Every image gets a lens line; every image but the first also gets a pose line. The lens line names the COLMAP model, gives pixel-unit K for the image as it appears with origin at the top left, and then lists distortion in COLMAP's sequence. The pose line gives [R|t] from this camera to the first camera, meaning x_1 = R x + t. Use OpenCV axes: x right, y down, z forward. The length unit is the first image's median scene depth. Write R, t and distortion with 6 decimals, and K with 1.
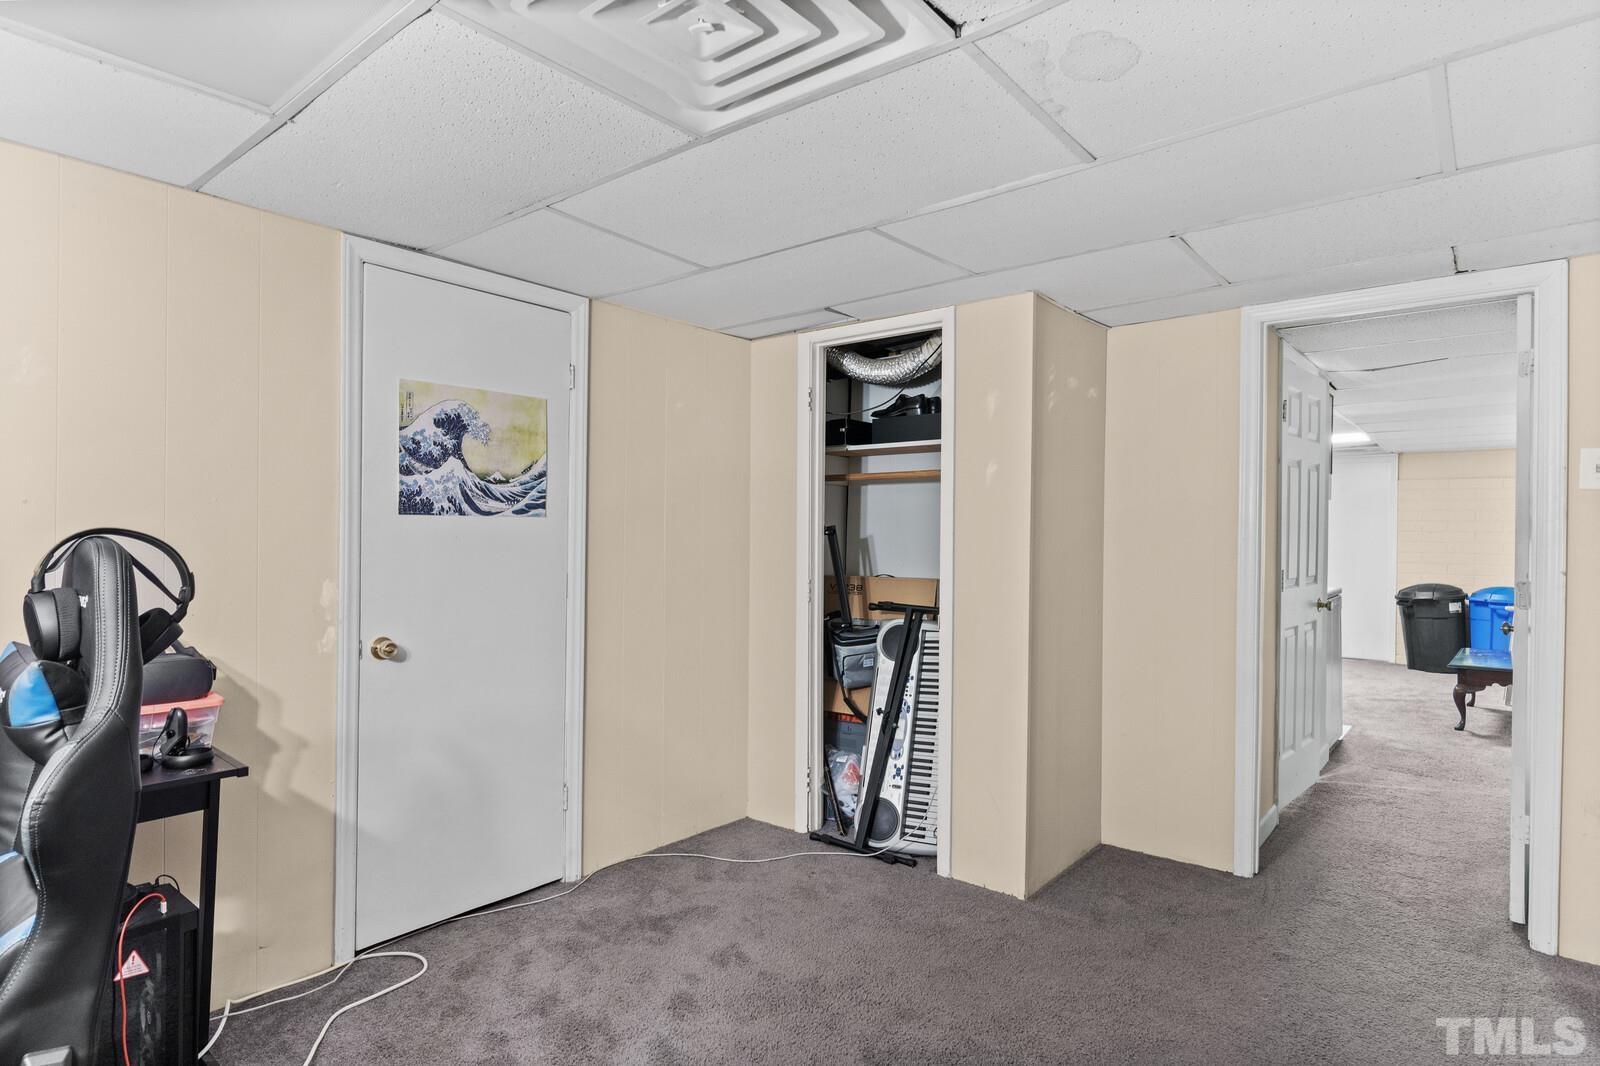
lens RADIAL K [[830.8, 0, 804.9], [0, 830.8, 539.8], [0, 0, 1]] dist [-0.021876, 0.007106]
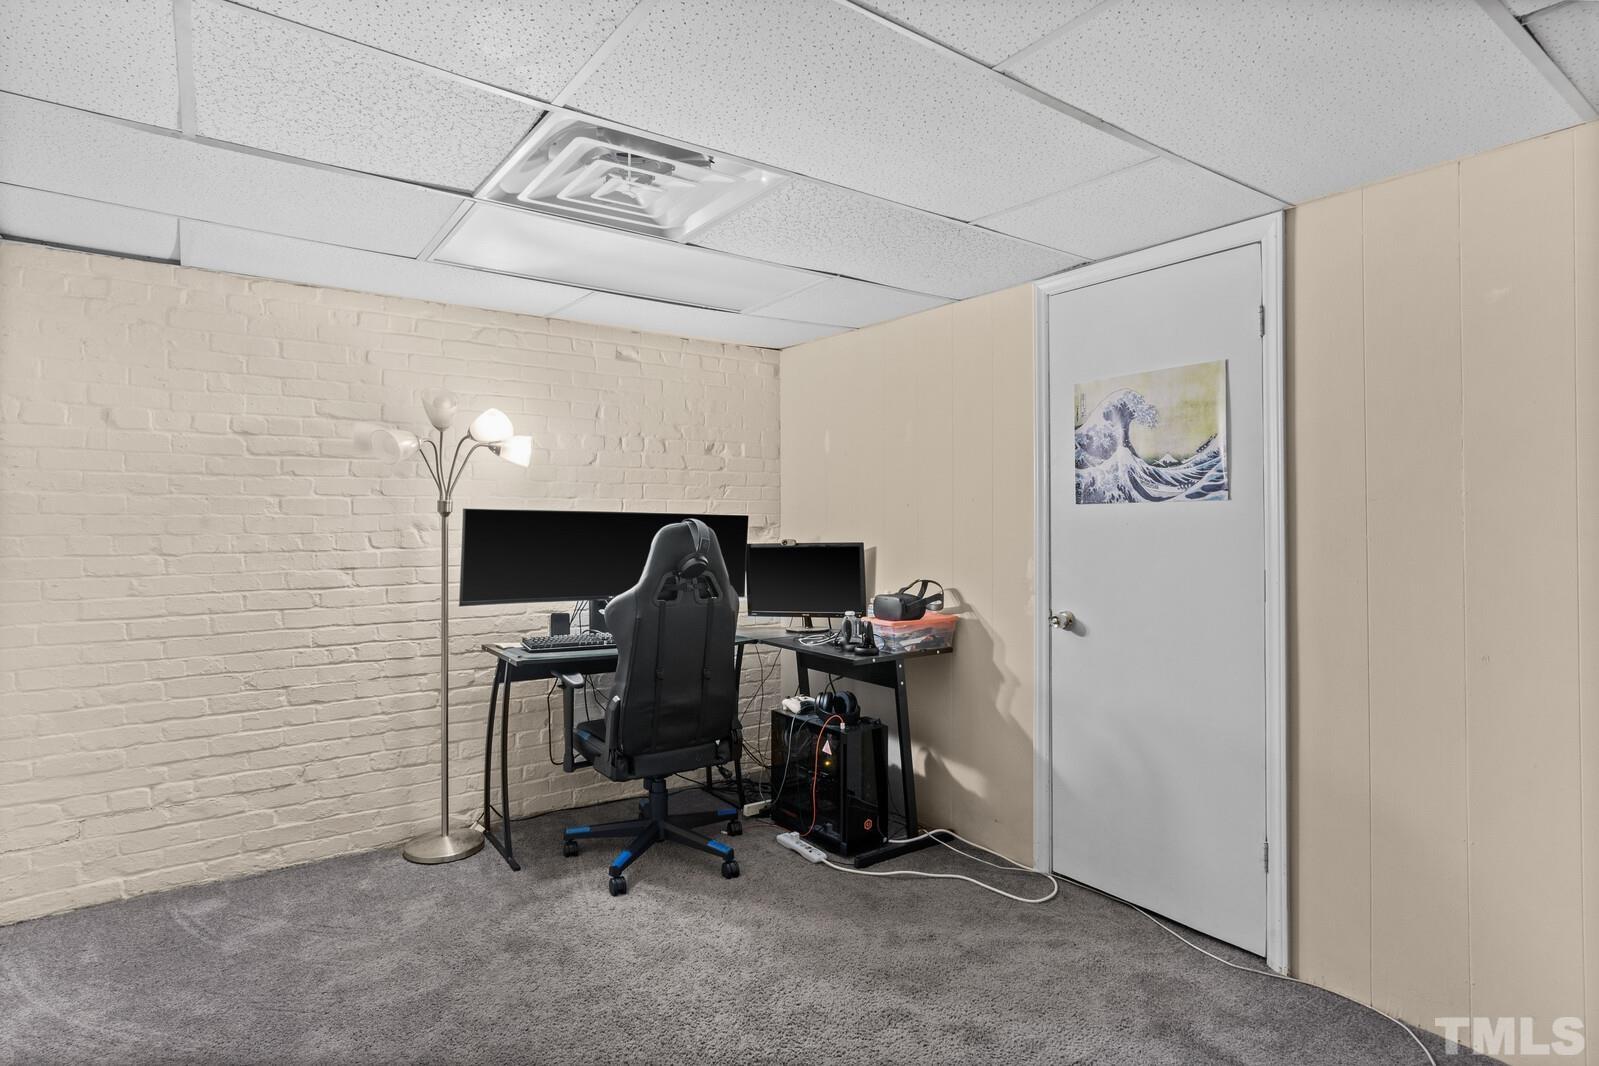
lens RADIAL K [[830.2, 0, 801.6], [0, 830.2, 515.8], [0, 0, 1]] dist [-0.021876, 0.007106]
pose [[-0.251652, -0.016542, -0.967676, 0.650076], [-0.009697, 0.999847, -0.014570, 0.005111], [0.967769, 0.005717, -0.251774, 0.859593]]
